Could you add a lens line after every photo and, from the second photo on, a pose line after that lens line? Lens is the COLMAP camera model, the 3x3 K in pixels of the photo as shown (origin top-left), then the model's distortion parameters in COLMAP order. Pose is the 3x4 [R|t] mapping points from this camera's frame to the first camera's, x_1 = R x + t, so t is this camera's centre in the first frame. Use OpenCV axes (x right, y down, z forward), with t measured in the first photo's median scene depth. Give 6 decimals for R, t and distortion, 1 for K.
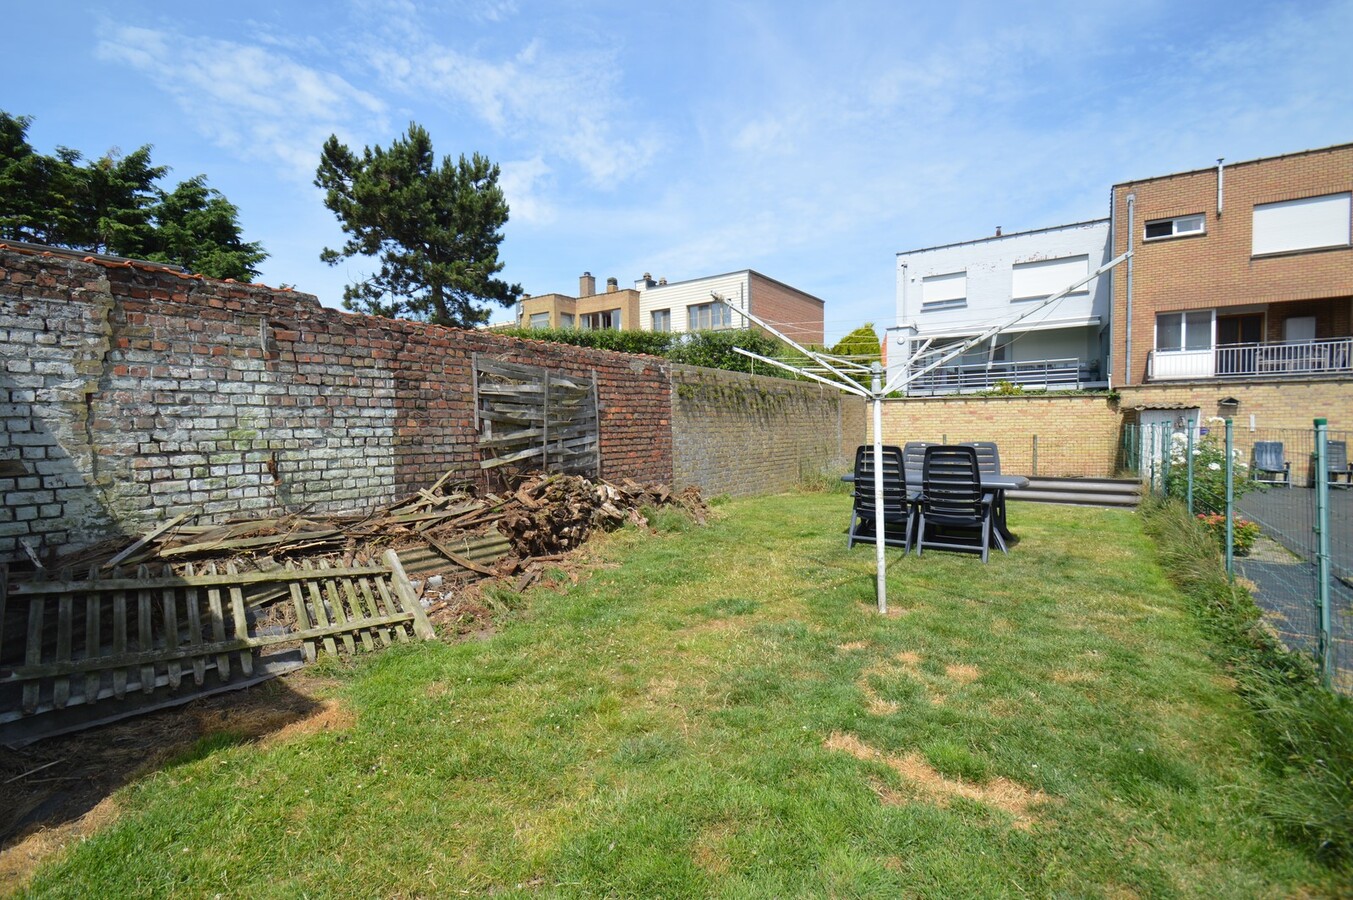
lens RADIAL K [[600.3, 0, 671.3], [0, 600.3, 440.5], [0, 0, 1]] dist [-0.014719, -0.003472]
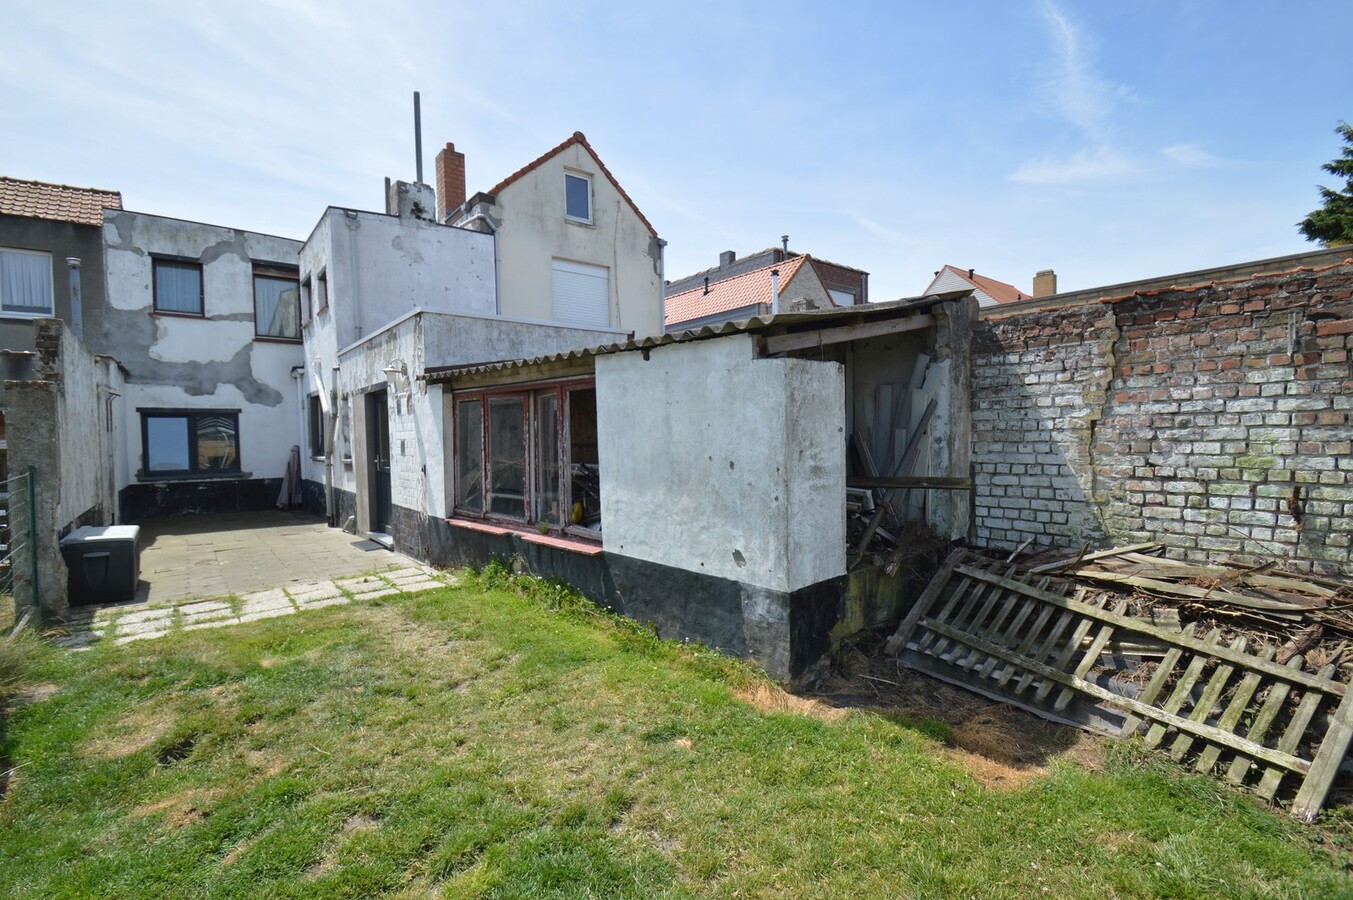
lens RADIAL K [[600.3, 0, 669.1], [0, 600.3, 444.9], [0, 0, 1]] dist [-0.014719, -0.003472]
pose [[-0.279640, 0.030605, -0.959617, 0.322445], [-0.008788, 0.999368, 0.034434, -0.061548], [0.960065, 0.018062, -0.279195, 0.508441]]
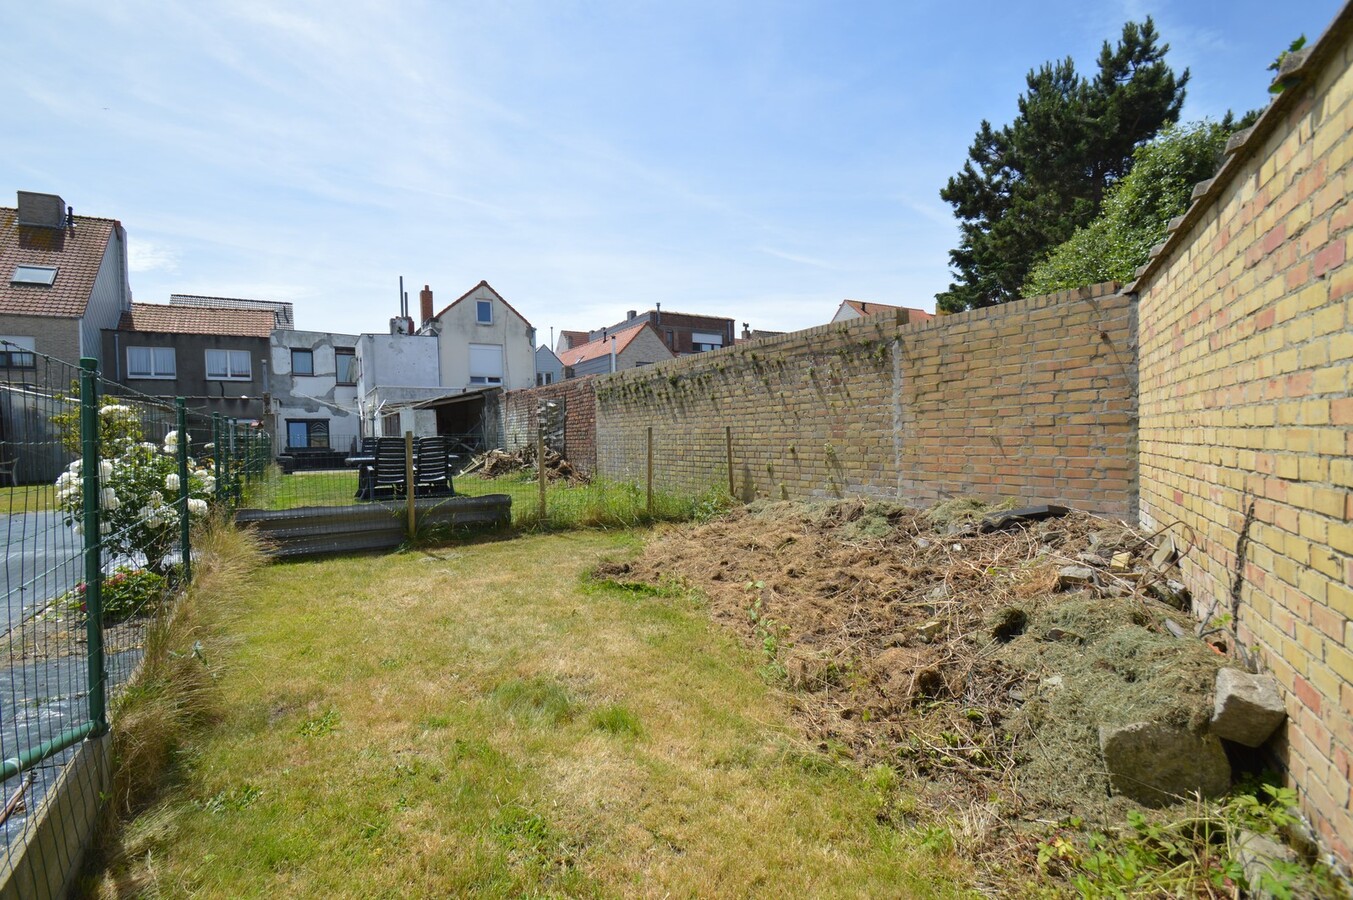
lens RADIAL K [[600.3, 0, 678.5], [0, 600.3, 440.8], [0, 0, 1]] dist [-0.014719, -0.003472]
pose [[-0.391113, 0.022823, -0.920060, 2.454523], [0.001469, 0.999707, 0.024175, -0.031840], [0.920341, 0.008104, -0.391032, 3.515691]]
